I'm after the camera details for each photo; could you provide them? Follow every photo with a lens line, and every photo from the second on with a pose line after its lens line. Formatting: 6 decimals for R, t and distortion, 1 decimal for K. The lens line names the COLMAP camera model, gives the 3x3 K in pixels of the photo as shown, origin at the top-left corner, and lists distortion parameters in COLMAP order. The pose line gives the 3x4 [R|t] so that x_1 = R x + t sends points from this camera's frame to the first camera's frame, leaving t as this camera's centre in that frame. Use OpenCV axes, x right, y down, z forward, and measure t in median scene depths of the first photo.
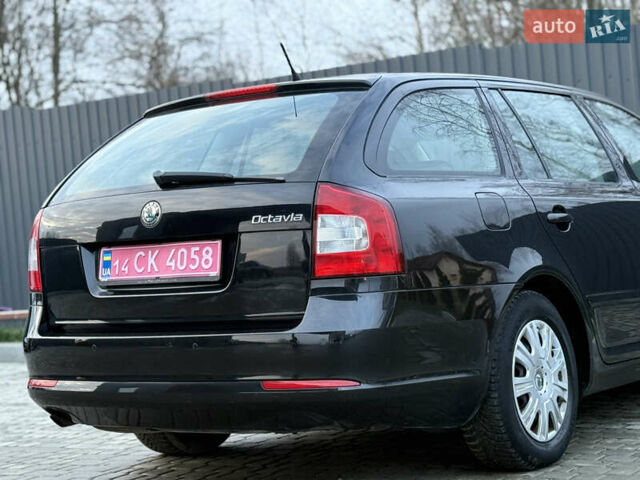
lens RADIAL K [[1402.1, 0, 320.0], [0, 1402.1, 240.0], [0, 0, 1]] dist [0.117531, 0.427760]
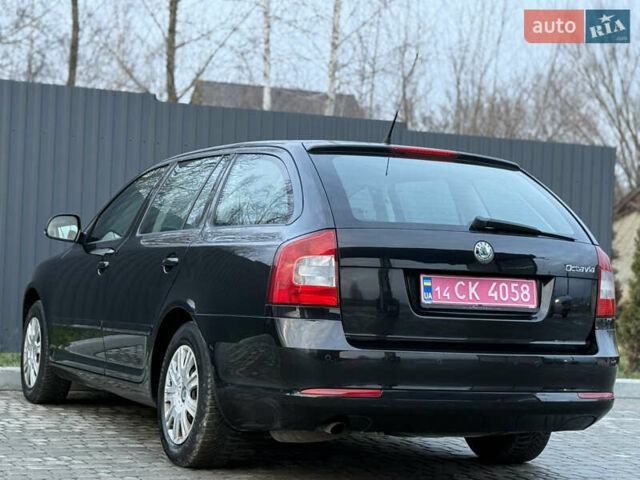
lens RADIAL K [[1402.1, 0, 320.0], [0, 1402.1, 240.0], [0, 0, 1]] dist [0.117531, 0.427760]
pose [[0.494468, 0.106828, 0.862606, -1.186046], [-0.081140, 0.993758, -0.076559, 0.072195], [-0.865401, -0.032136, 0.500049, 0.505616]]
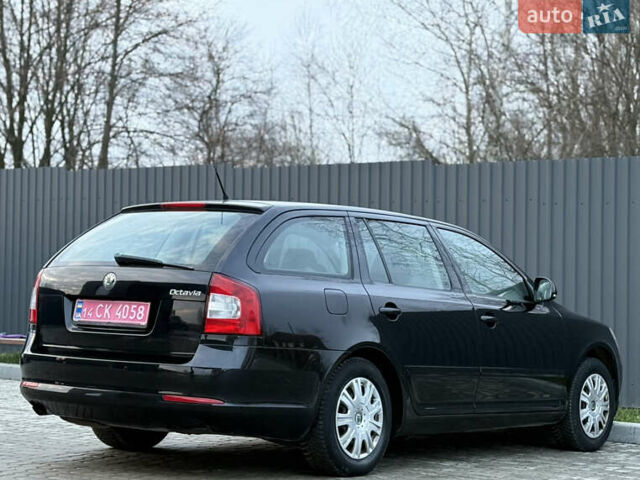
lens RADIAL K [[1494.9, 0, 320.0], [0, 1494.9, 240.0], [0, 0, 1]] dist [0.121303, 0.472905]
pose [[0.993612, 0.103788, -0.044298, 0.171921], [-0.105484, 0.993701, -0.037839, -0.024214], [0.040091, 0.042270, 0.998302, -0.615226]]
